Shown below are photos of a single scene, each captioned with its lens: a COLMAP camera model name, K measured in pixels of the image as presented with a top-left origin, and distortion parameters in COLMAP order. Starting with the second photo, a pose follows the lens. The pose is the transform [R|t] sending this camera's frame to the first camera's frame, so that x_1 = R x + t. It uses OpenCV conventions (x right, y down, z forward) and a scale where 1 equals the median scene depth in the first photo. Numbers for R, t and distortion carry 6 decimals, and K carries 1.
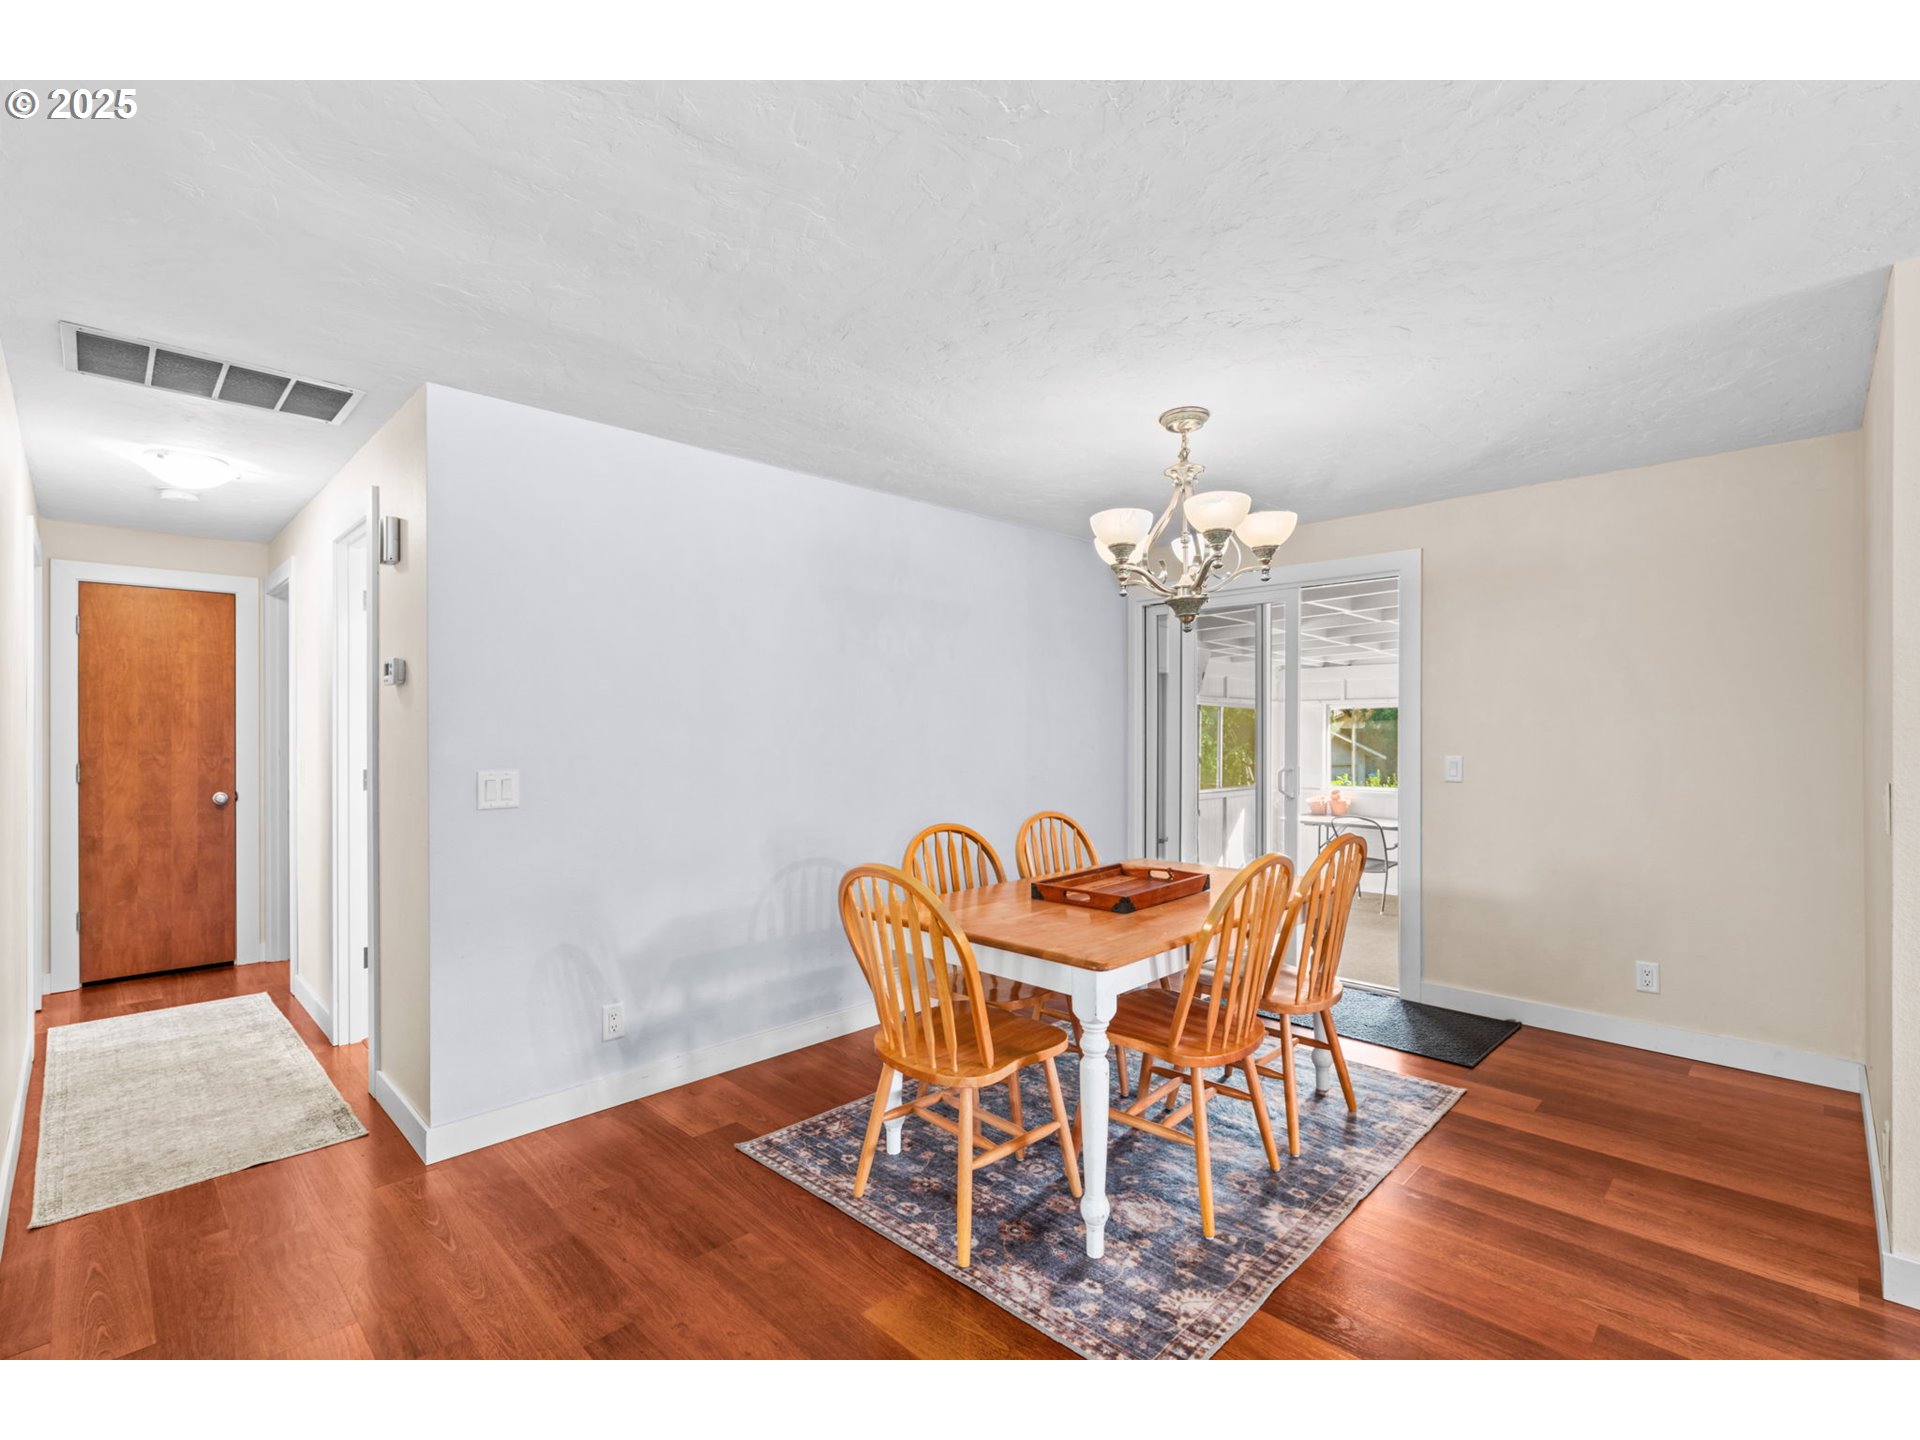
lens RADIAL K [[874.5, 0, 961.5], [0, 874.5, 727.1], [0, 0, 1]] dist [-0.004495, 0.002344]
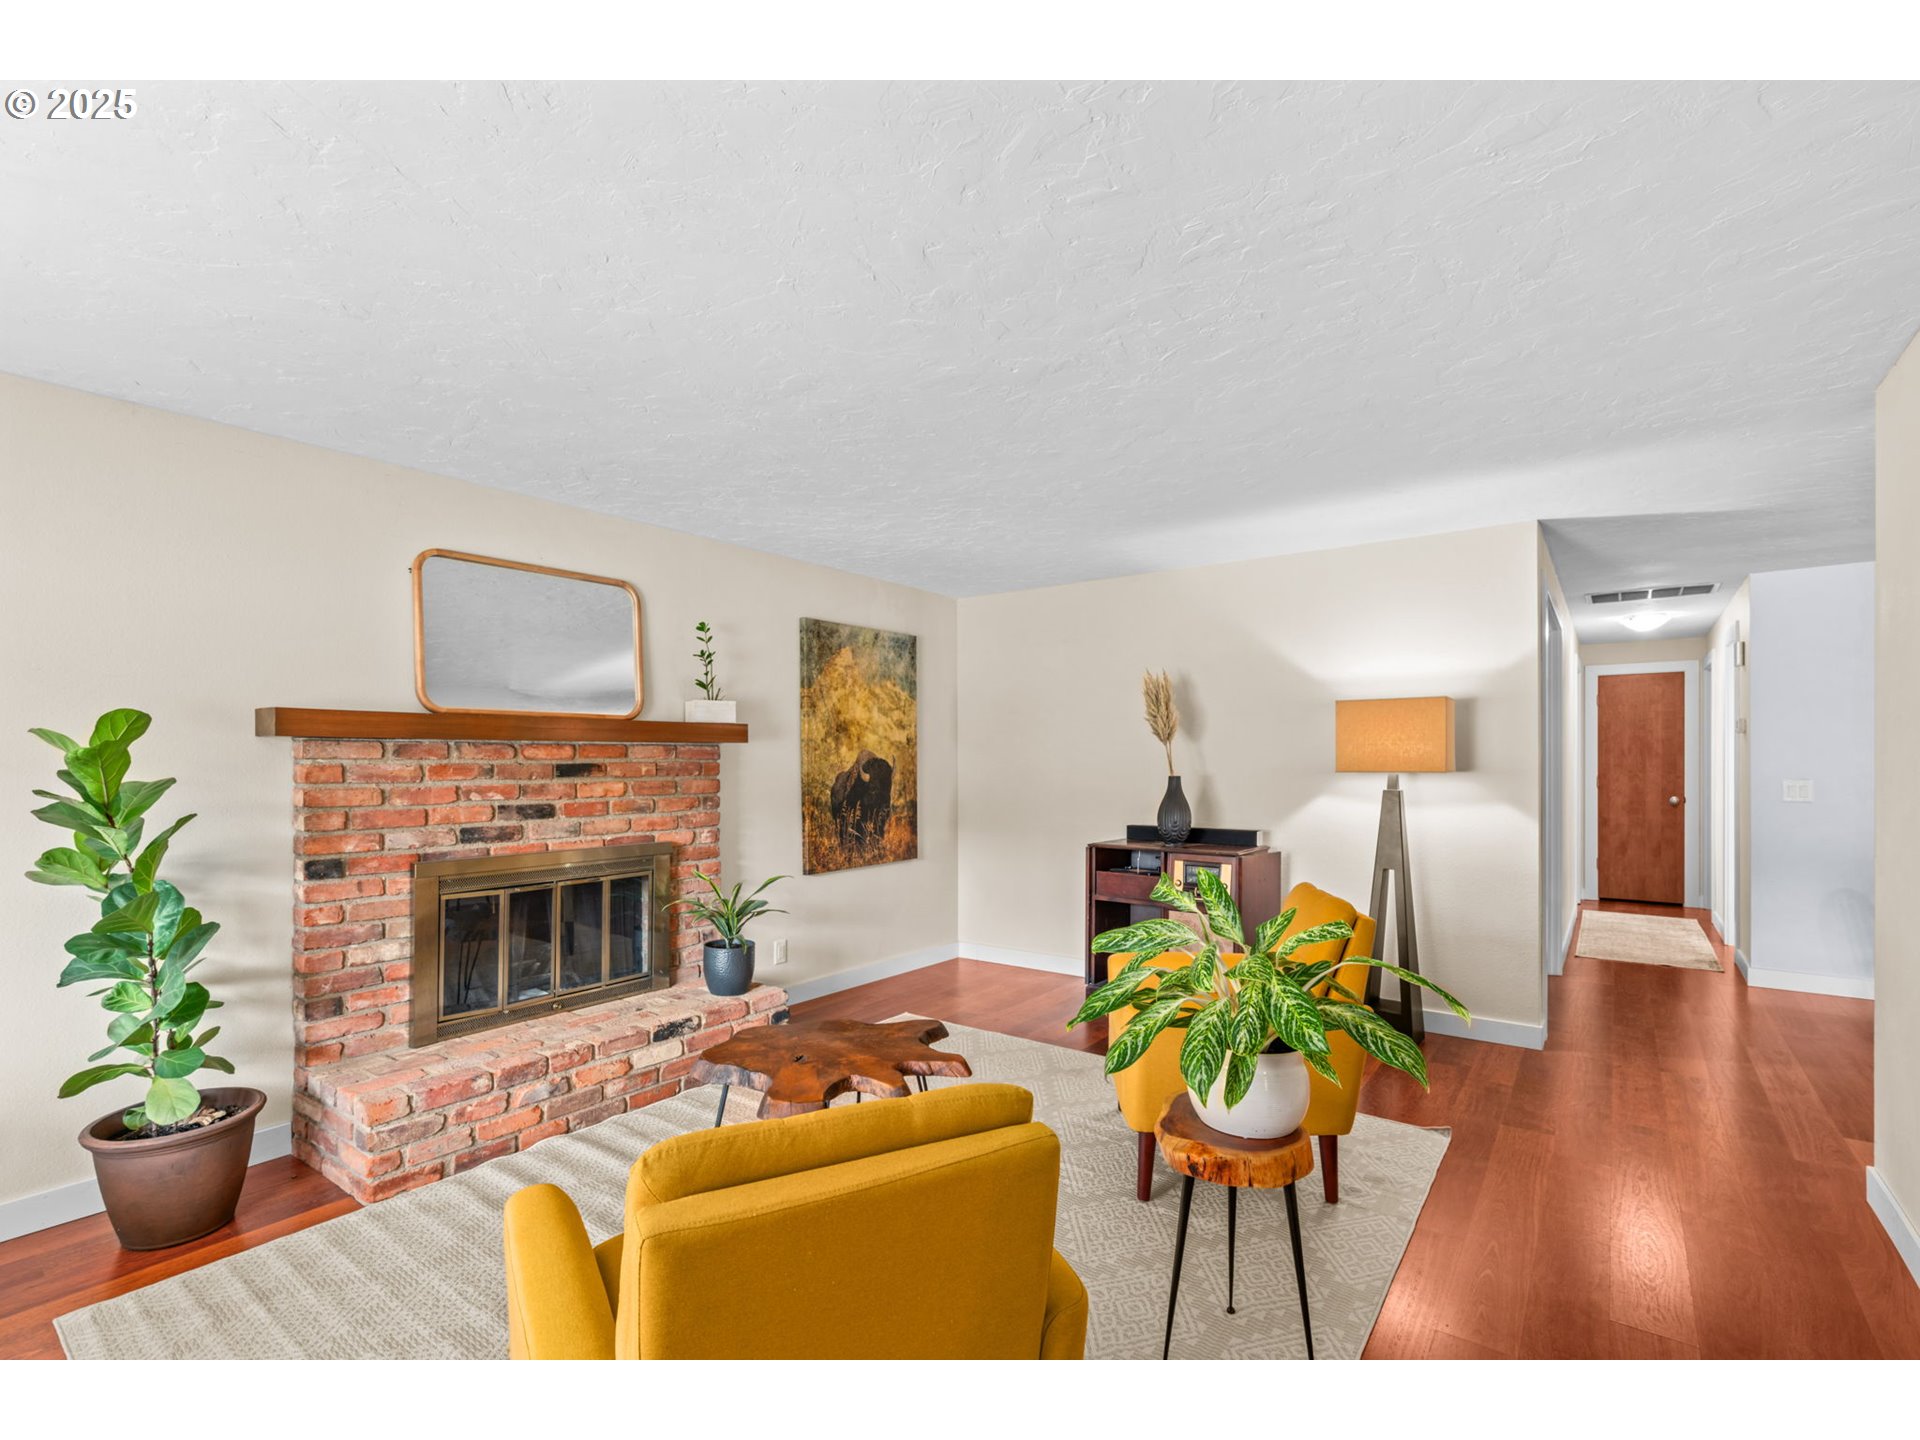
lens RADIAL K [[874.5, 0, 963.0], [0, 874.5, 758.0], [0, 0, 1]] dist [-0.004495, 0.002344]
pose [[0.139771, 0.002377, -0.990181, 0.590819], [-0.001607, 0.999996, 0.002174, 0.002050], [0.990183, 0.001287, 0.139774, -0.552094]]
